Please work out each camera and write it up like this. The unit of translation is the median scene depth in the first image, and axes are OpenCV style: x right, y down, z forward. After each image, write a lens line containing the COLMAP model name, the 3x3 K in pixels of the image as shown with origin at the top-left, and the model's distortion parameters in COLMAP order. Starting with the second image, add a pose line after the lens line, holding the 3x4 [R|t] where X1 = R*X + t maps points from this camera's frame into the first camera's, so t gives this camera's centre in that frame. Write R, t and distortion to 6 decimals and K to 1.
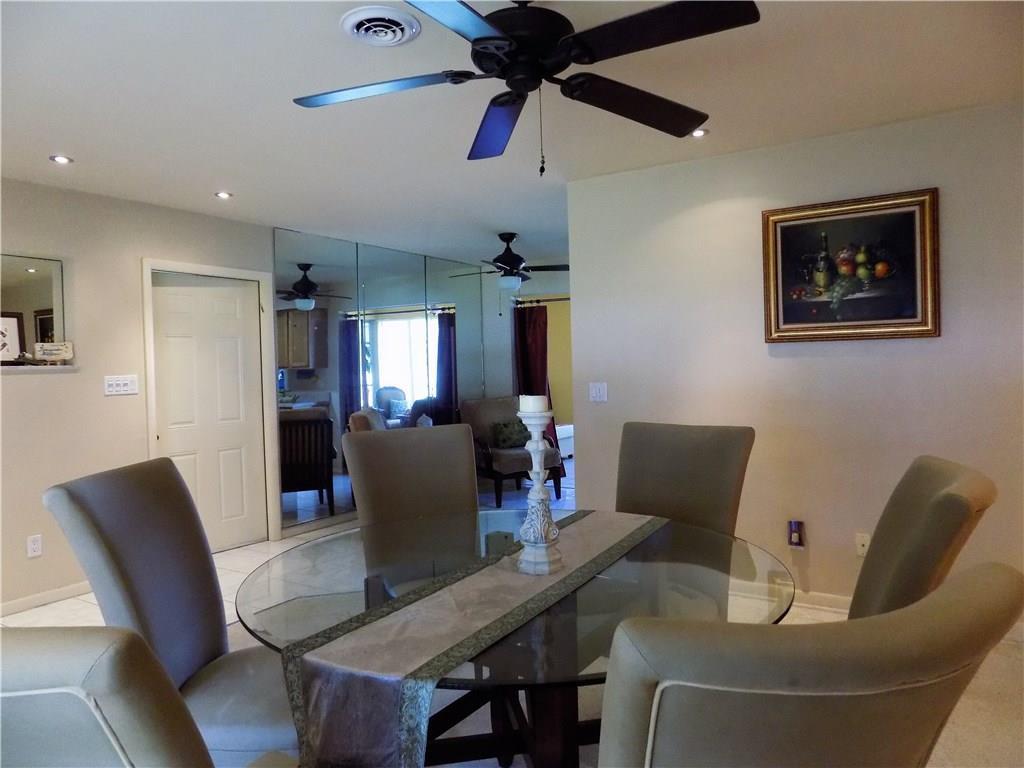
lens RADIAL K [[679.0, 0, 513.6], [0, 679.0, 372.3], [0, 0, 1]] dist [-0.050287, 0.003803]
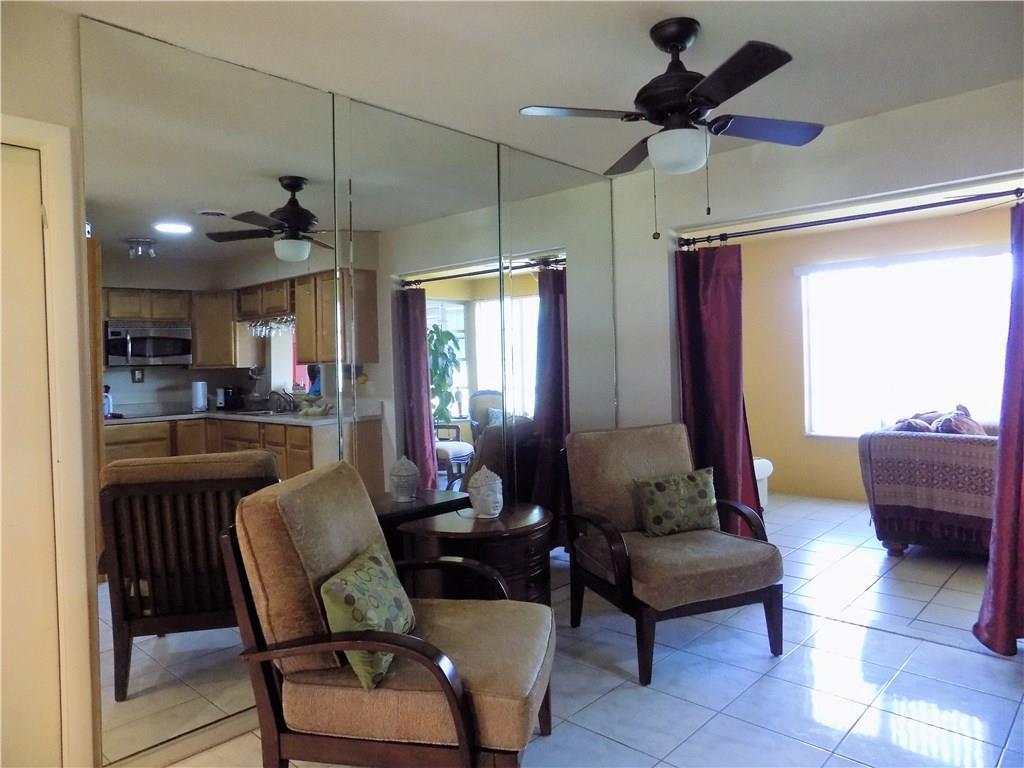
lens RADIAL K [[679.0, 0, 513.6], [0, 679.0, 372.3], [0, 0, 1]] dist [-0.050287, 0.003803]
pose [[0.980203, 0.007112, -0.197866, -0.018034], [-0.005867, 0.999959, 0.006875, -0.004855], [0.197907, -0.005578, 0.980205, 0.473644]]
